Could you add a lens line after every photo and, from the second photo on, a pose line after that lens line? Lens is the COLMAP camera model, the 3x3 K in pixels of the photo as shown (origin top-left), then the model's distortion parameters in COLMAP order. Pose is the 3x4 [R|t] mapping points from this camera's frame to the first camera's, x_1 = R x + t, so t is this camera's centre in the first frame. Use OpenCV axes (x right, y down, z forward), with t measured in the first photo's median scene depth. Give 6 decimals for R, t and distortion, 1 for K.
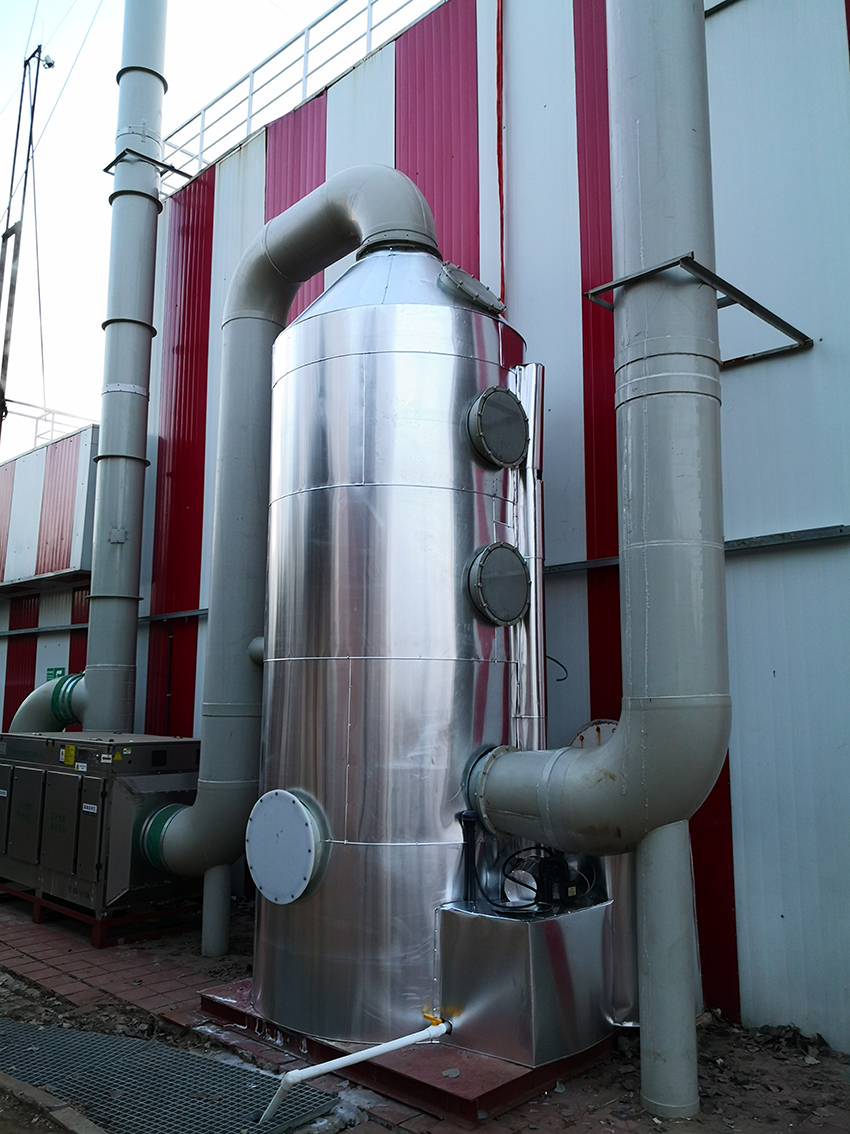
lens RADIAL K [[912.7, 0, 425.4], [0, 912.7, 559.8], [0, 0, 1]] dist [0.010179, -0.033023]
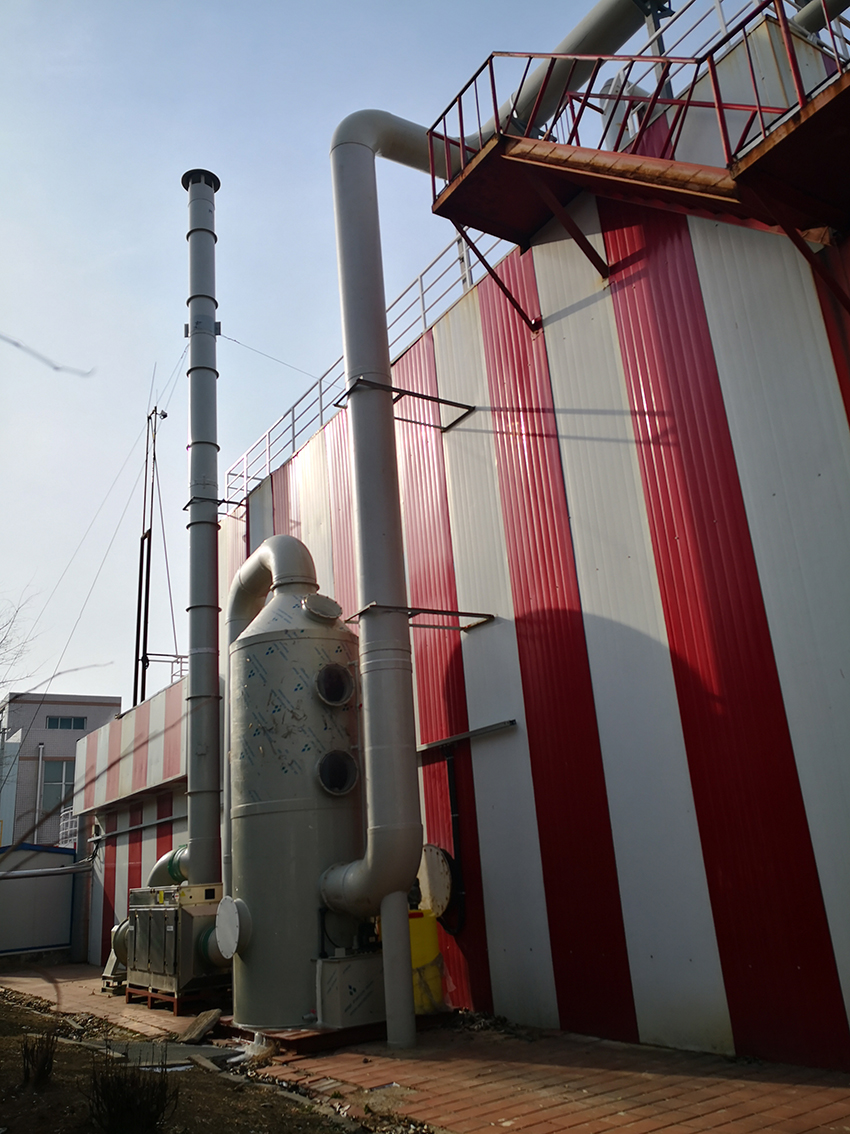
lens RADIAL K [[912.6, 0, 425.0], [0, 912.6, 567.0], [0, 0, 1]] dist [0.013954, -0.006276]
pose [[0.970065, -0.147303, -0.193069, 0.476085], [0.114844, 0.978775, -0.169734, -0.031675], [0.213973, 0.142481, 0.966393, -0.567802]]
